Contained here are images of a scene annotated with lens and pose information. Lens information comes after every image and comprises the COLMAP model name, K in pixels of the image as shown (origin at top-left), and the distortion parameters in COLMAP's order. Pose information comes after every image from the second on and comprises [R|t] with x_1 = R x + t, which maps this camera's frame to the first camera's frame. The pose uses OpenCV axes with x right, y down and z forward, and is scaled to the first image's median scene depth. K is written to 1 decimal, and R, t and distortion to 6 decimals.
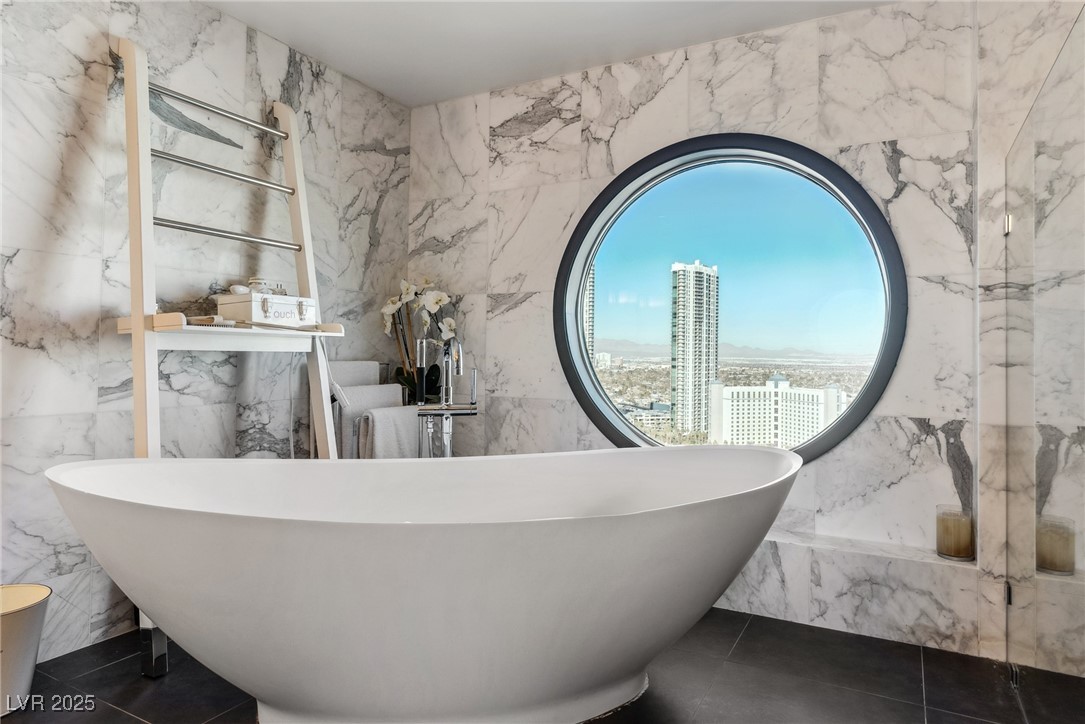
lens RADIAL K [[654.8, 0, 542.2], [0, 654.8, 339.0], [0, 0, 1]] dist [0.002424, 0.000632]
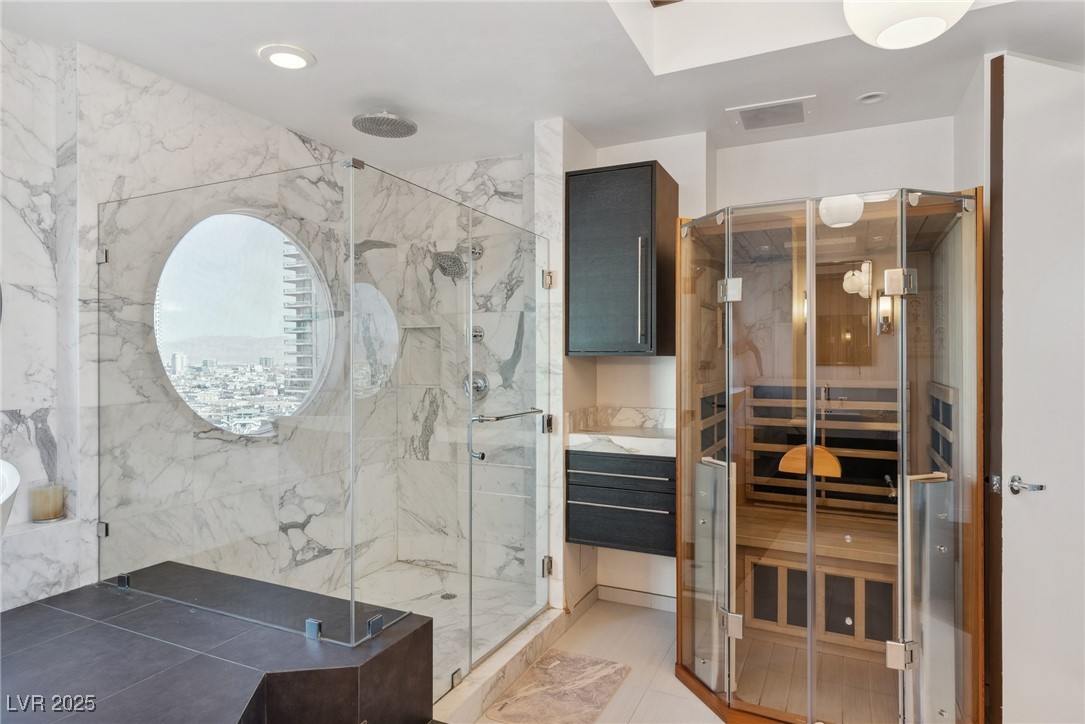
lens RADIAL K [[623.3, 0, 542.5], [0, 623.3, 362.0], [0, 0, 1]] dist [0.000263, -0.000073]
pose [[-0.059639, -0.018856, 0.998042, -0.573388], [-0.021812, 0.999607, 0.017582, -0.000178], [-0.997982, -0.020721, -0.060027, 0.165854]]
